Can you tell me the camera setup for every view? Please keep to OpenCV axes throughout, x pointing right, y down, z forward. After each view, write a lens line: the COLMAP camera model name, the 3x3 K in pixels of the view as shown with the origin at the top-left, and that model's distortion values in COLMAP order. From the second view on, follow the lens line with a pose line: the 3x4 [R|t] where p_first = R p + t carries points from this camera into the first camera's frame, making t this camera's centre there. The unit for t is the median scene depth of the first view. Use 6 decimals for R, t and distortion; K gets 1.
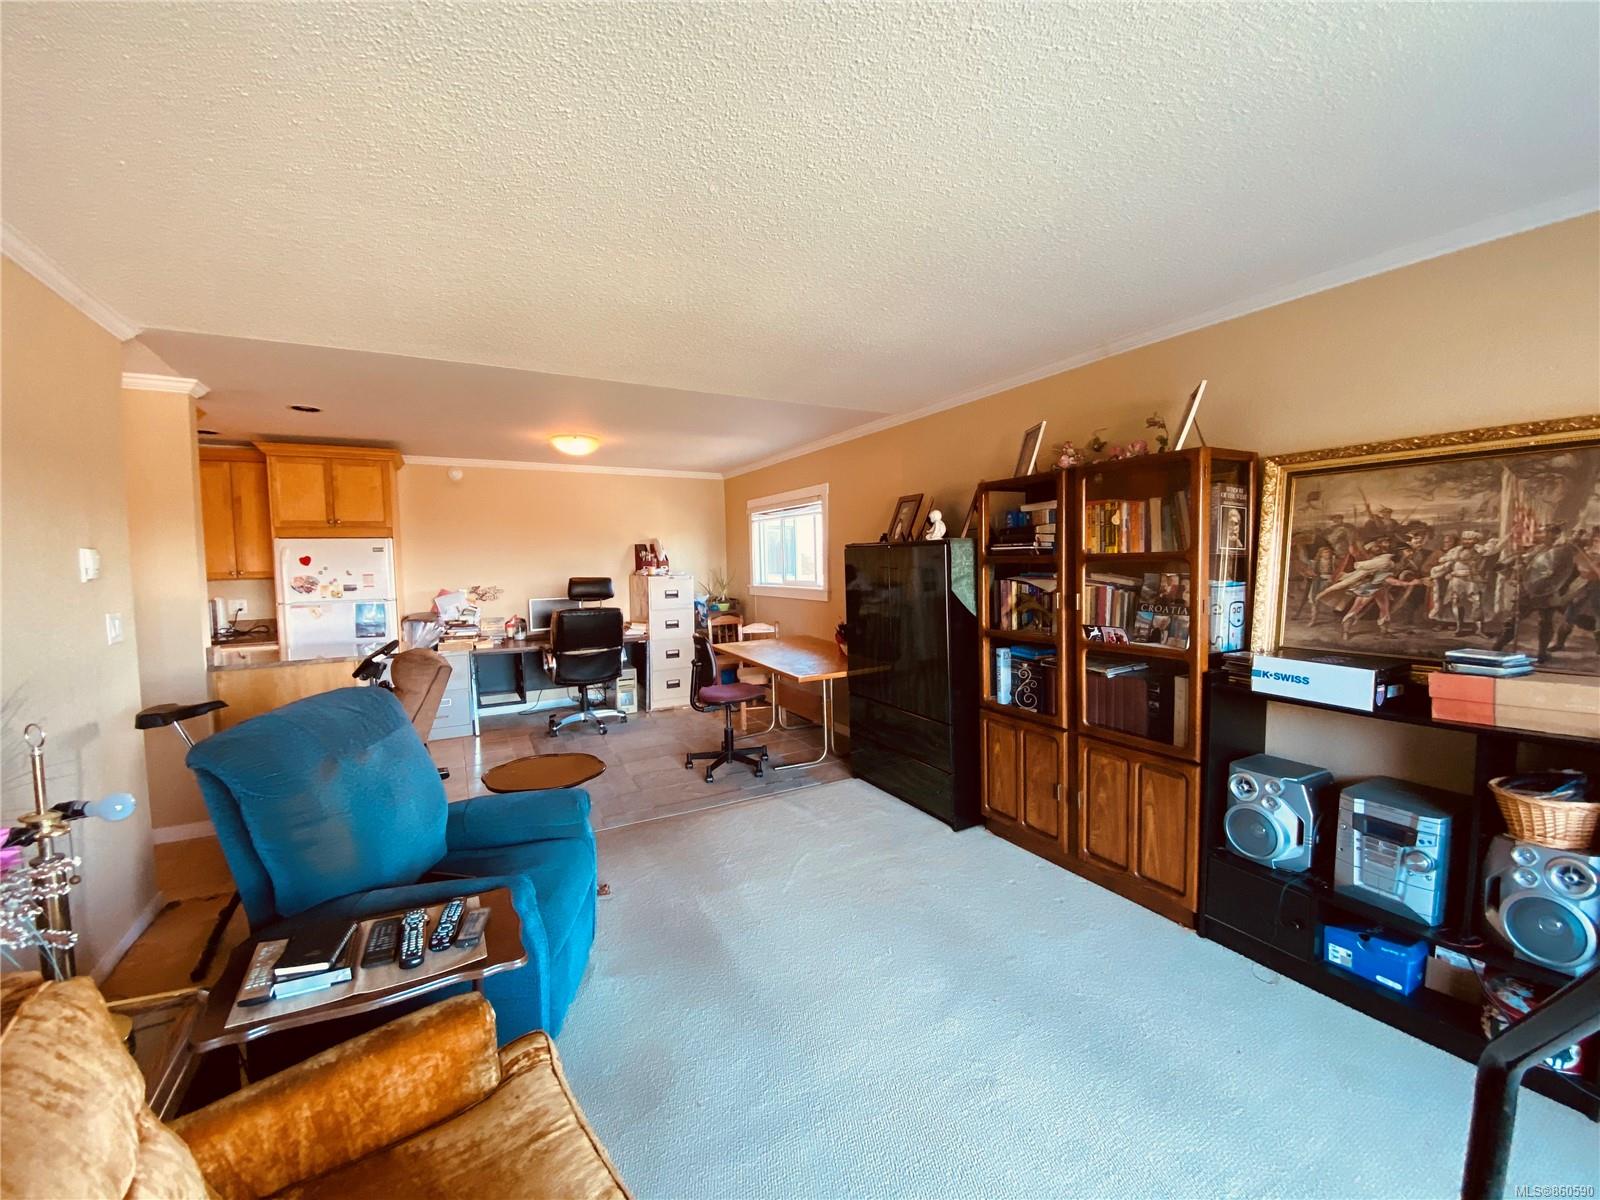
lens RADIAL K [[641.5, 0, 796.6], [0, 641.5, 595.1], [0, 0, 1]] dist [0.012186, -0.017254]
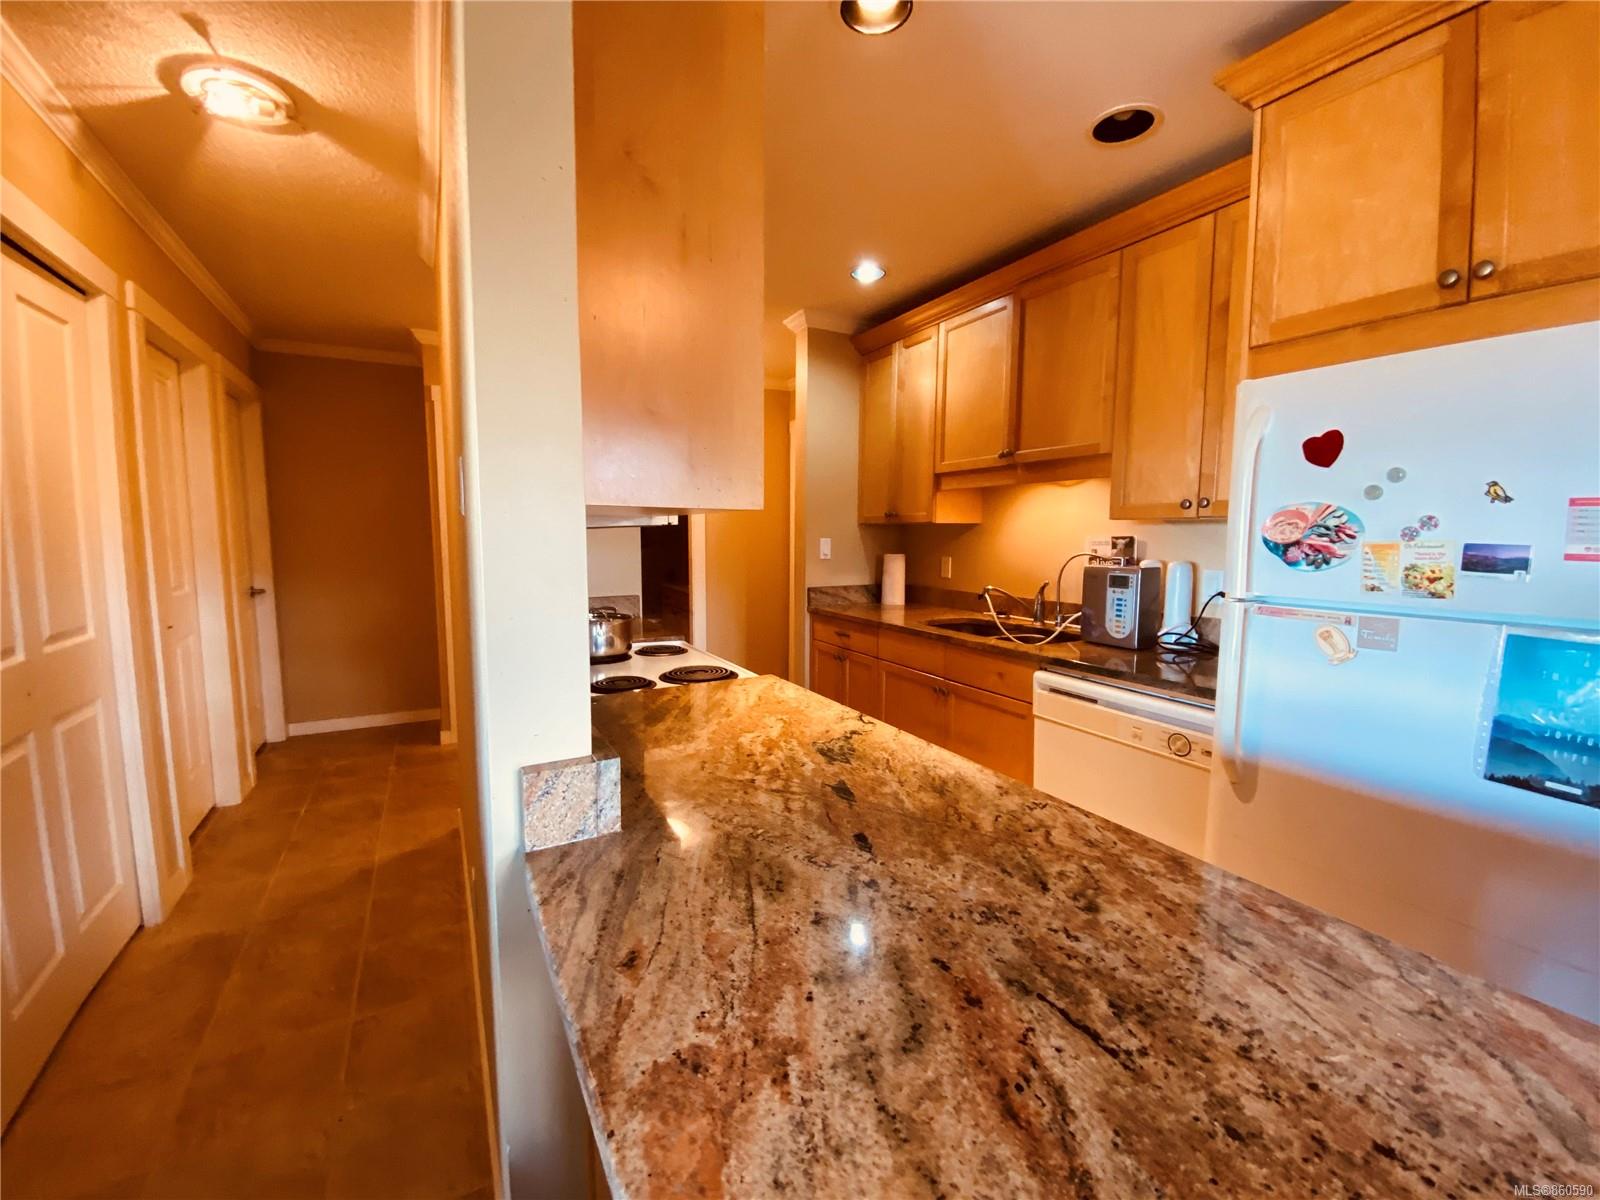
lens RADIAL K [[641.5, 0, 796.7], [0, 641.5, 596.9], [0, 0, 1]] dist [0.012186, -0.017254]
pose [[0.007257, 0.119316, -0.992830, -0.487426], [-0.056273, 0.991331, 0.118725, -0.011094], [0.998389, 0.055008, 0.013908, 0.773314]]
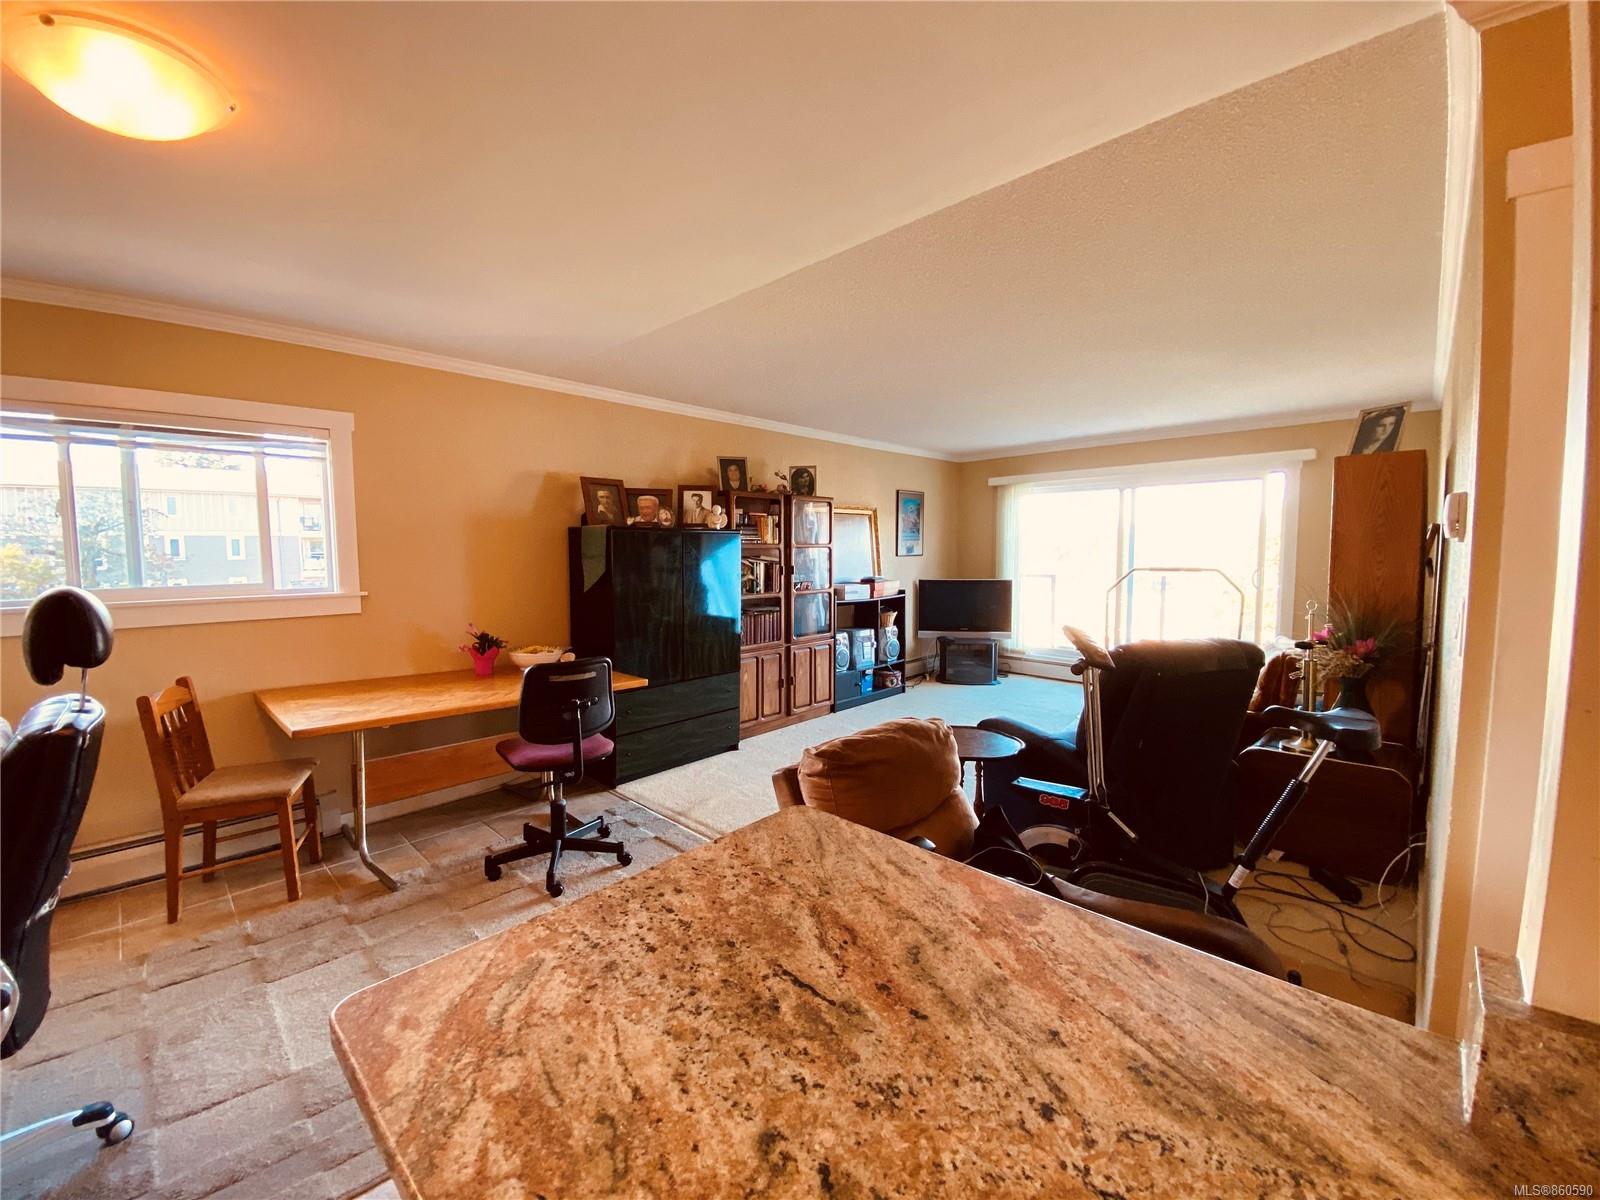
lens RADIAL K [[641.5, 0, 800.8], [0, 641.5, 591.0], [0, 0, 1]] dist [0.012186, -0.017254]
pose [[-0.303739, -0.043885, 0.951744, -0.721167], [0.062689, 0.995853, 0.065926, -0.027189], [-0.950691, 0.079688, -0.299729, 0.864444]]
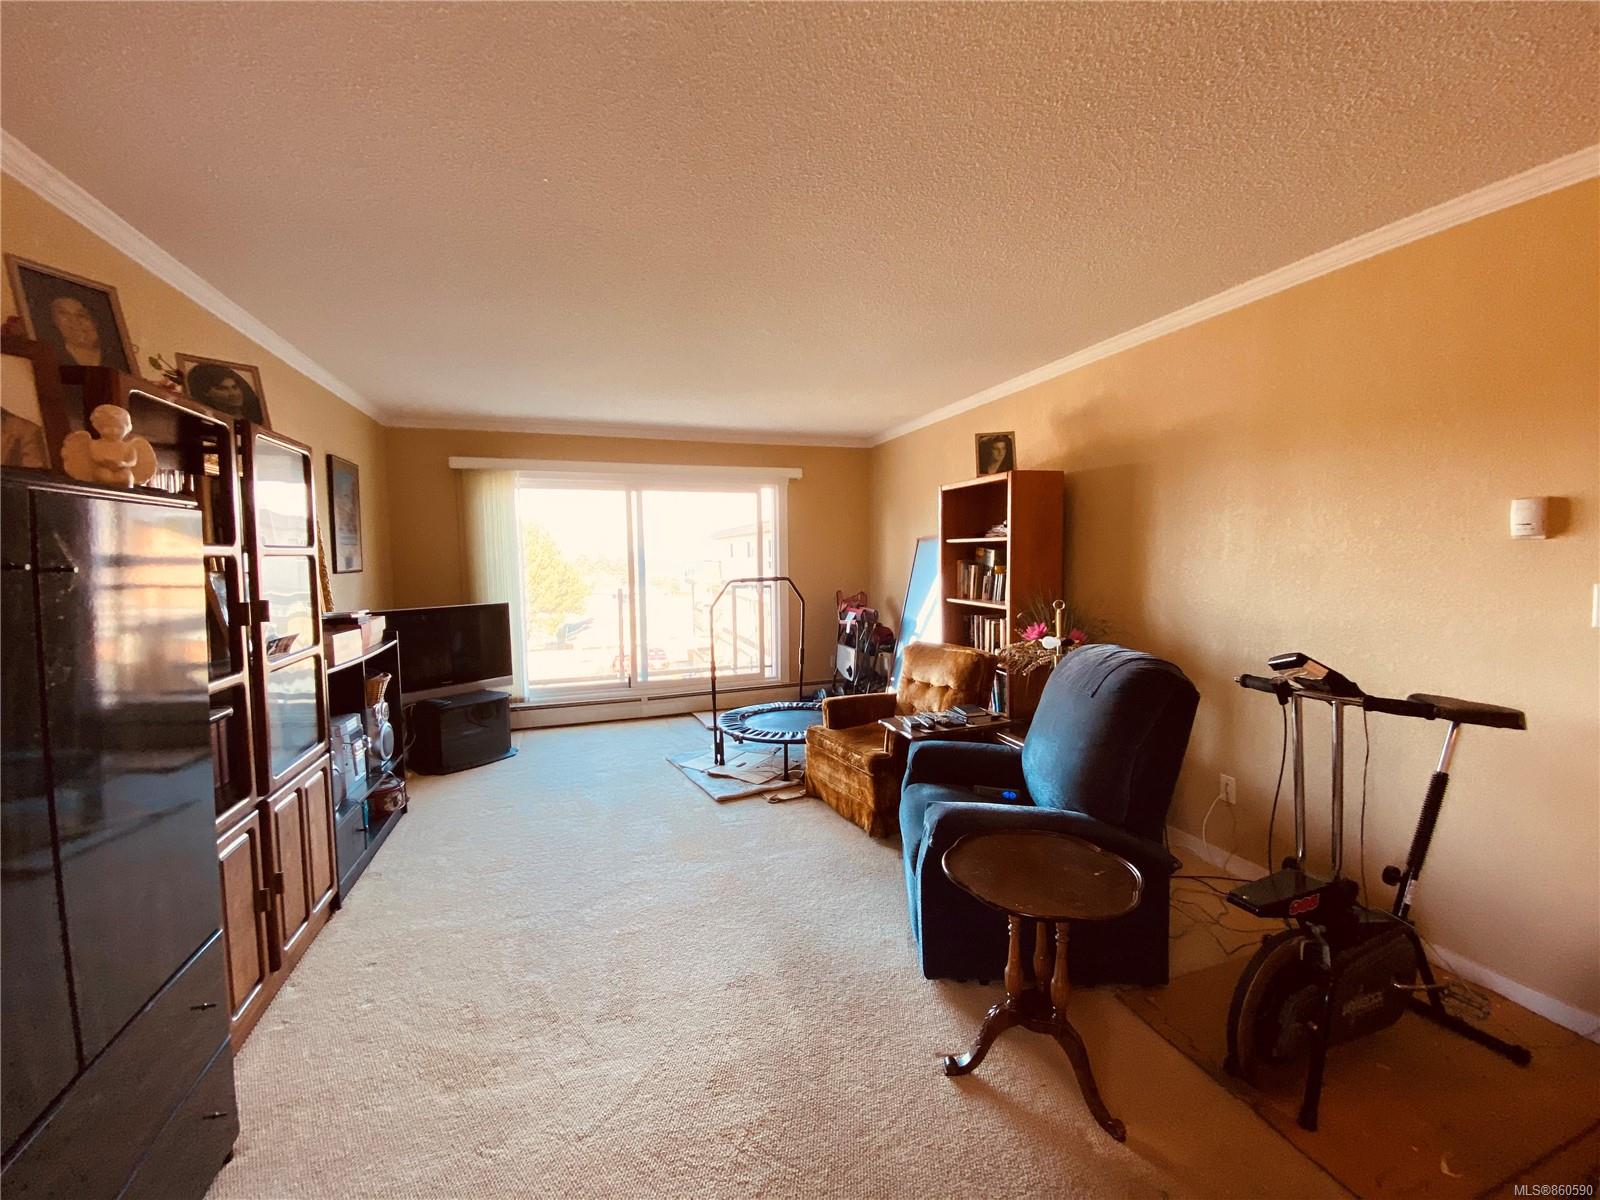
lens RADIAL K [[641.5, 0, 807.5], [0, 641.5, 595.1], [0, 0, 1]] dist [0.012186, -0.017254]
pose [[-0.986422, 0.020908, 0.162896, -0.157743], [0.039509, 0.992944, 0.111805, -0.035773], [-0.159409, 0.116723, -0.980288, 0.912974]]
